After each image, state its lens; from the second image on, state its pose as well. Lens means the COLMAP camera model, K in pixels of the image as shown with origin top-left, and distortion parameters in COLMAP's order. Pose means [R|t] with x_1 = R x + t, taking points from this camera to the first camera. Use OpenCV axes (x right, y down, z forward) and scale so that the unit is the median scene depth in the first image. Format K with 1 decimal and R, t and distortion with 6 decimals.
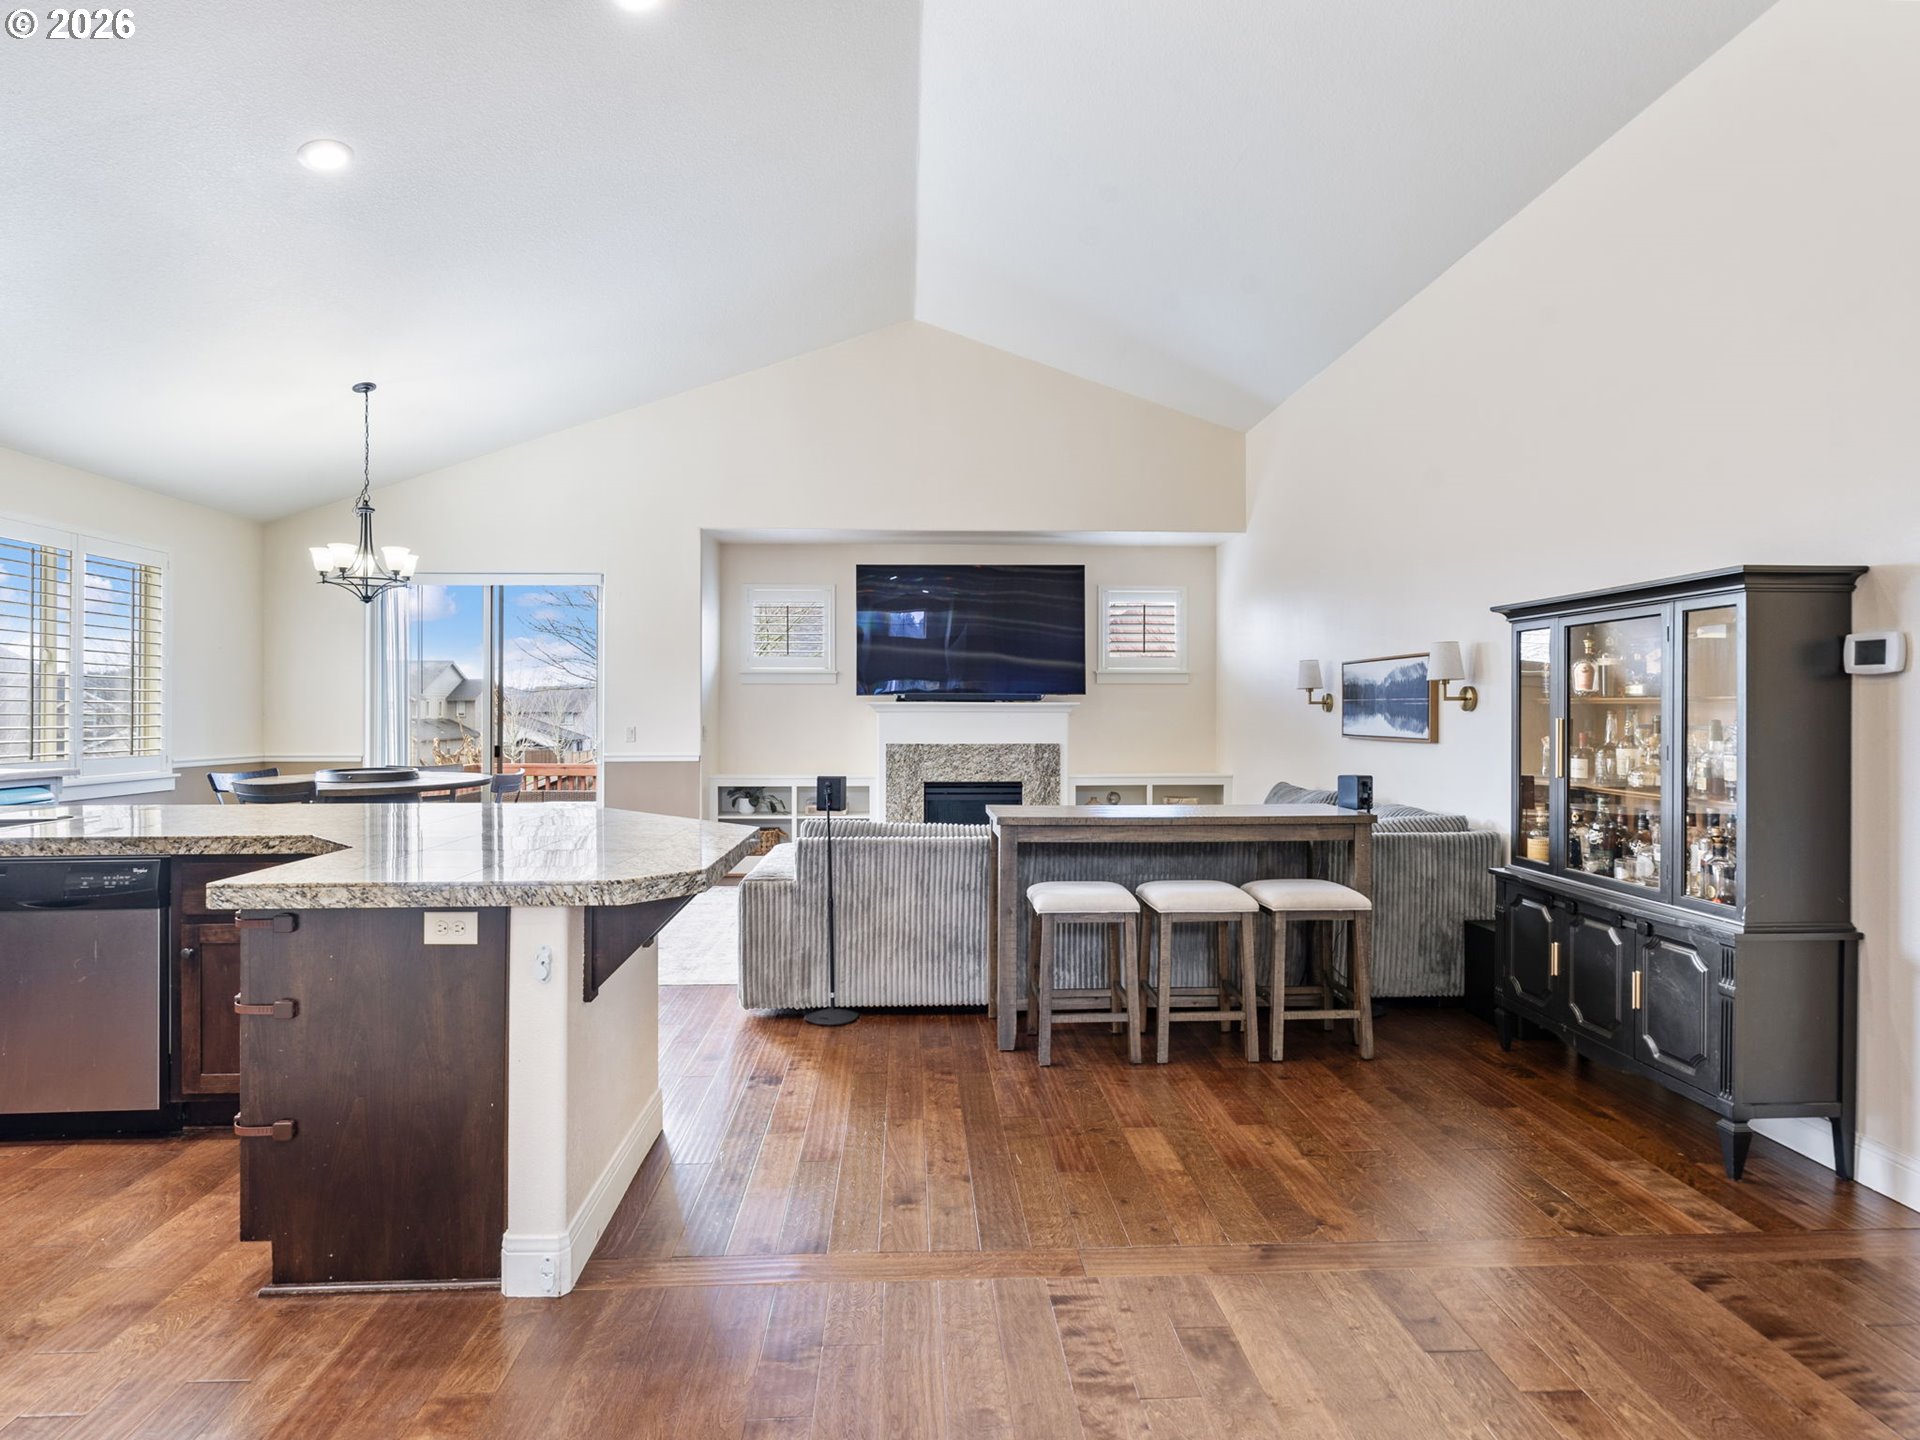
lens RADIAL K [[993.8, 0, 946.4], [0, 993.8, 710.7], [0, 0, 1]] dist [0.000937, 0.000241]
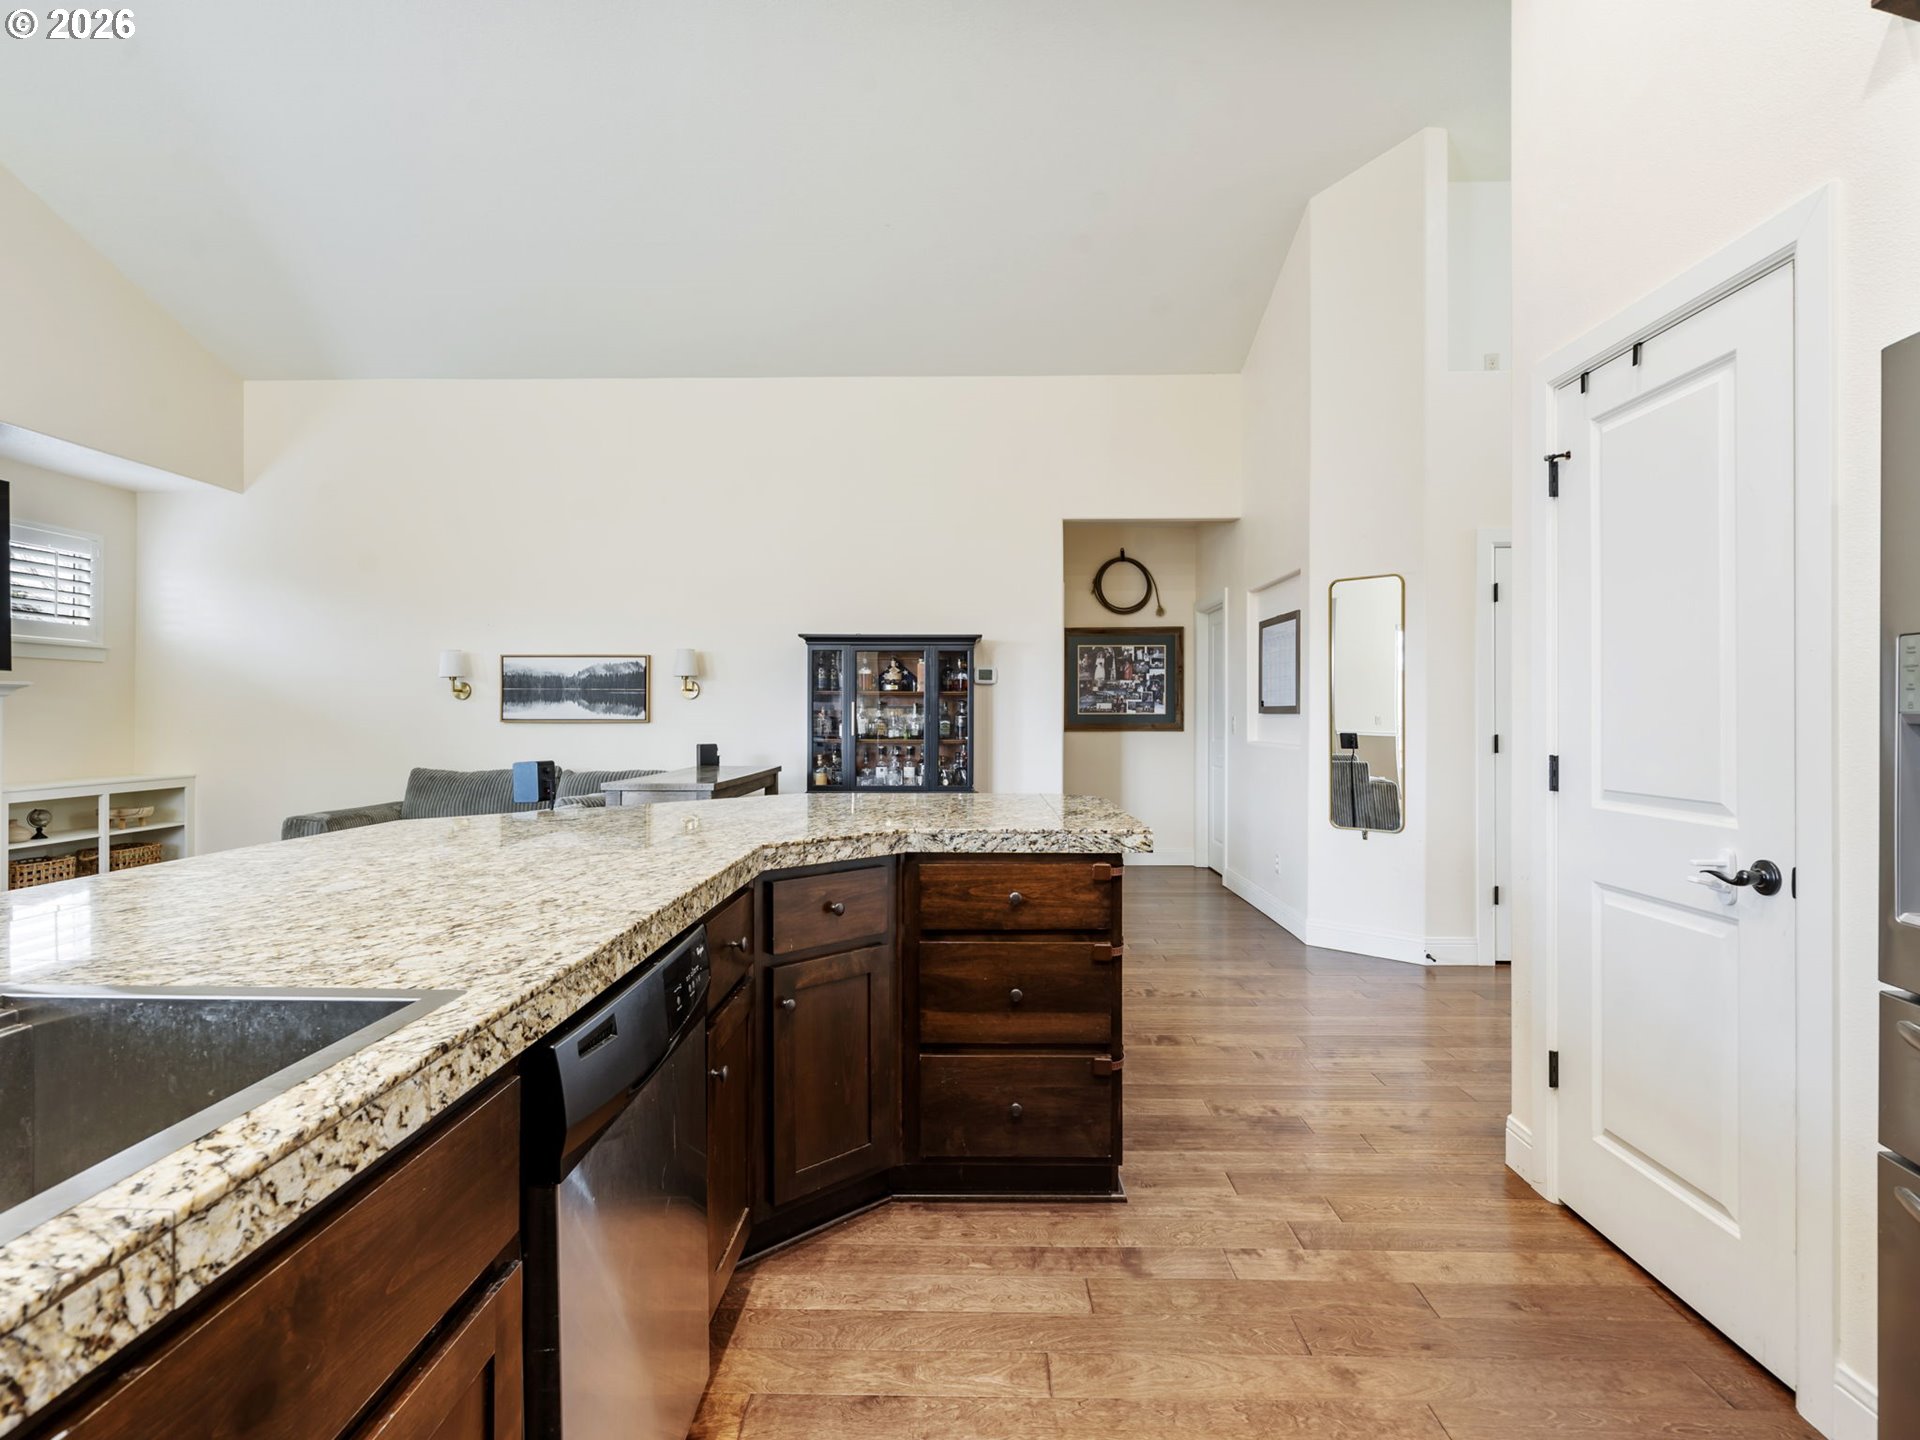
lens RADIAL K [[973.0, 0, 953.8], [0, 973.0, 716.3], [0, 0, 1]] dist [-0.001433, 0.000743]
pose [[0.063236, -0.002021, 0.997997, -0.911277], [-0.002092, 0.999995, 0.002157, 0.023455], [-0.997996, -0.002225, 0.063232, 0.573011]]
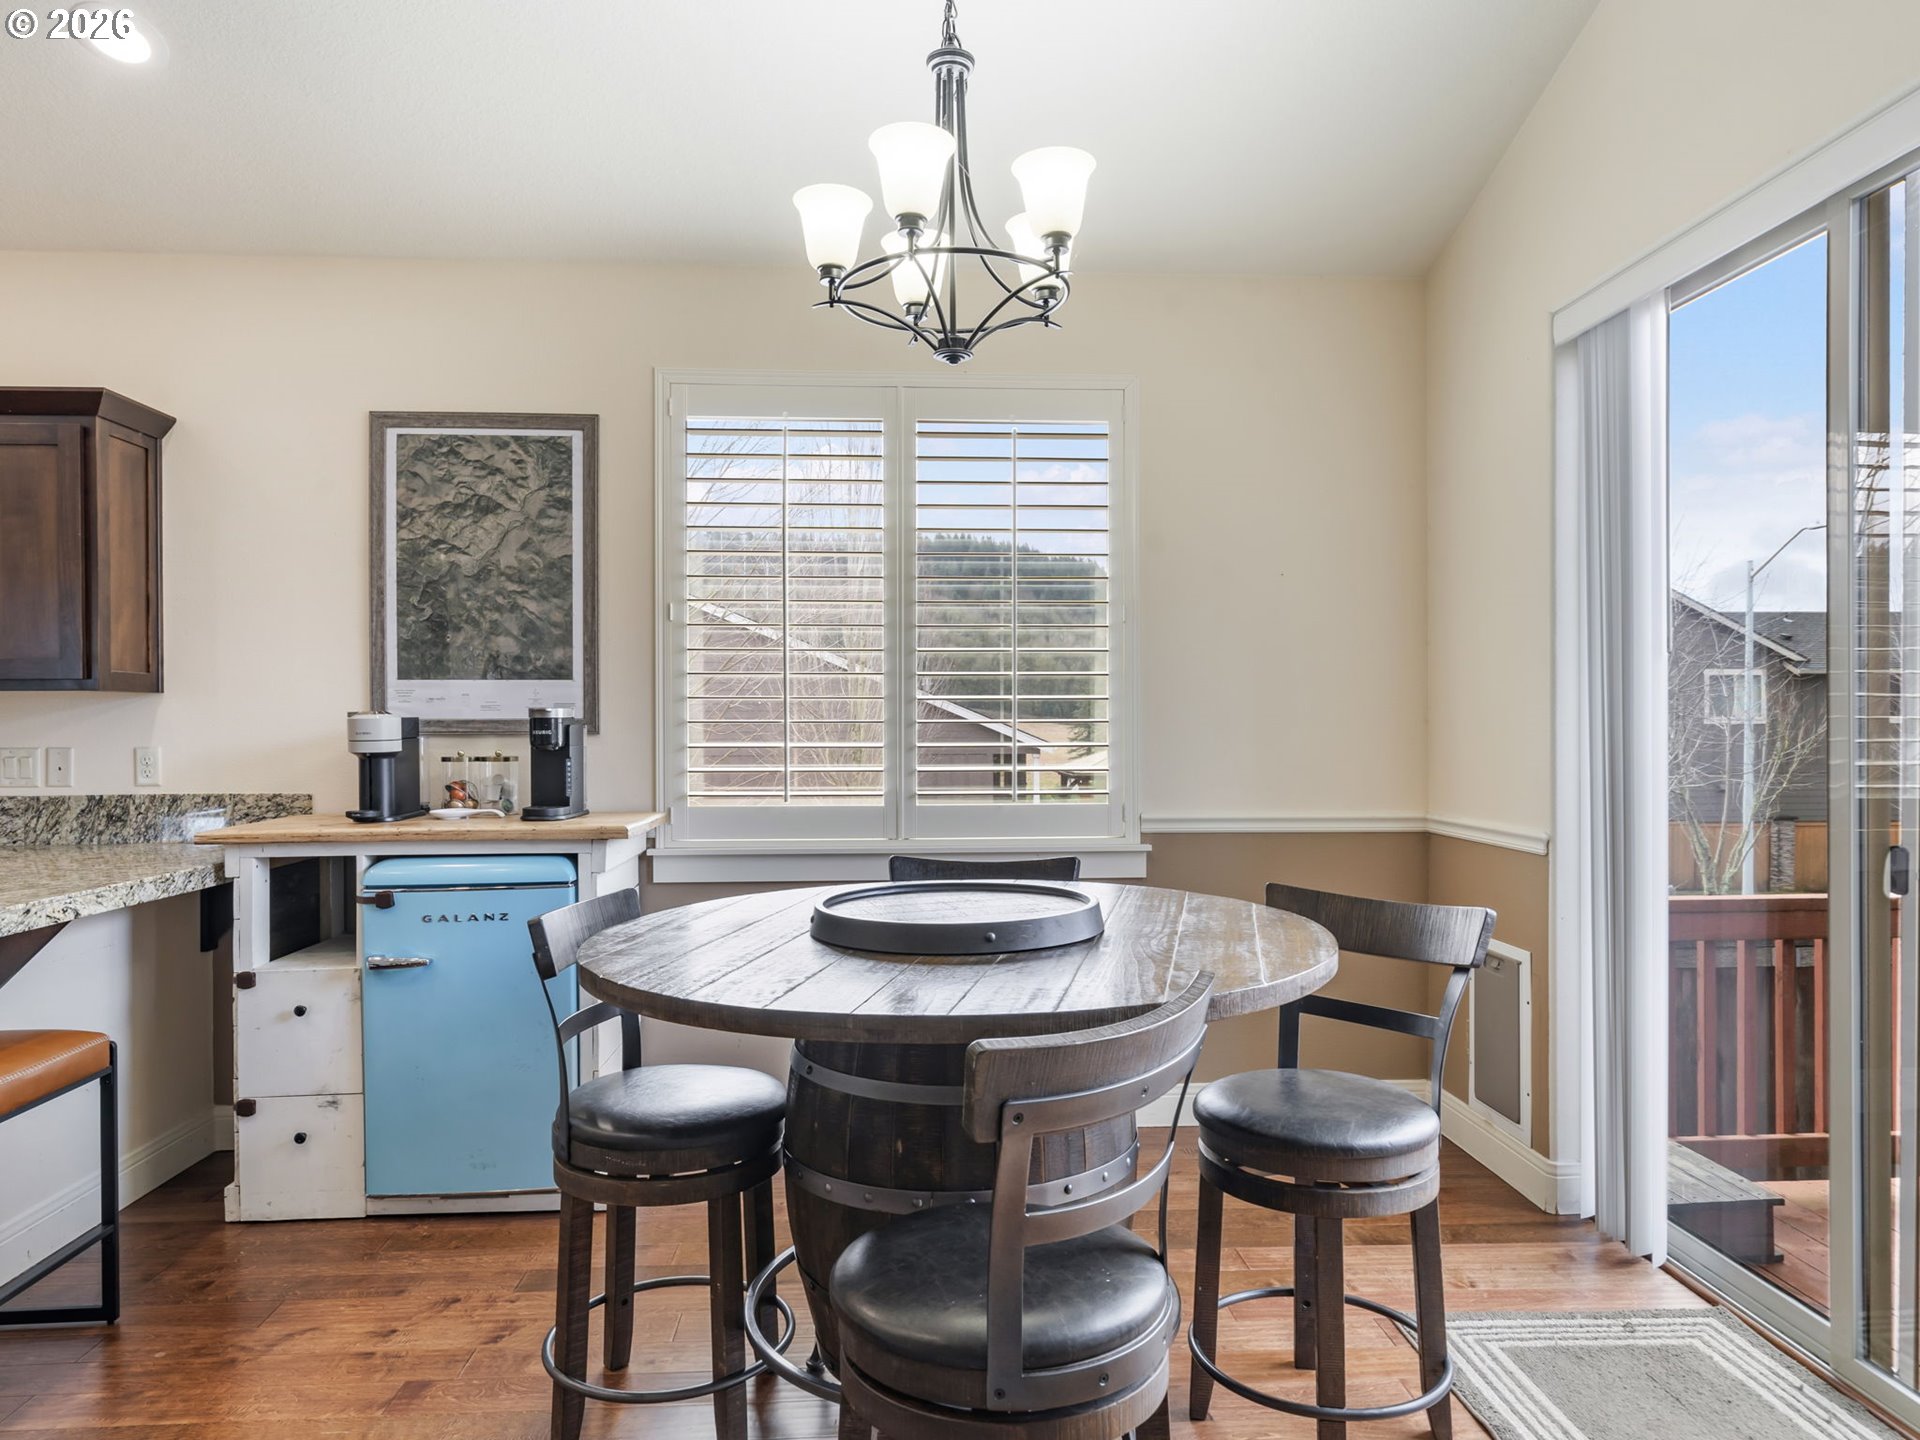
lens RADIAL K [[1249.1, 0, 960.0], [0, 1249.1, 720.0], [0, 0, 1]] dist [0.002996, 0.001804]
pose [[0.017608, -0.001830, -0.999843, -0.260023], [0.004719, 0.999987, -0.001748, 0.005340], [0.999834, -0.004688, 0.017616, 1.344322]]
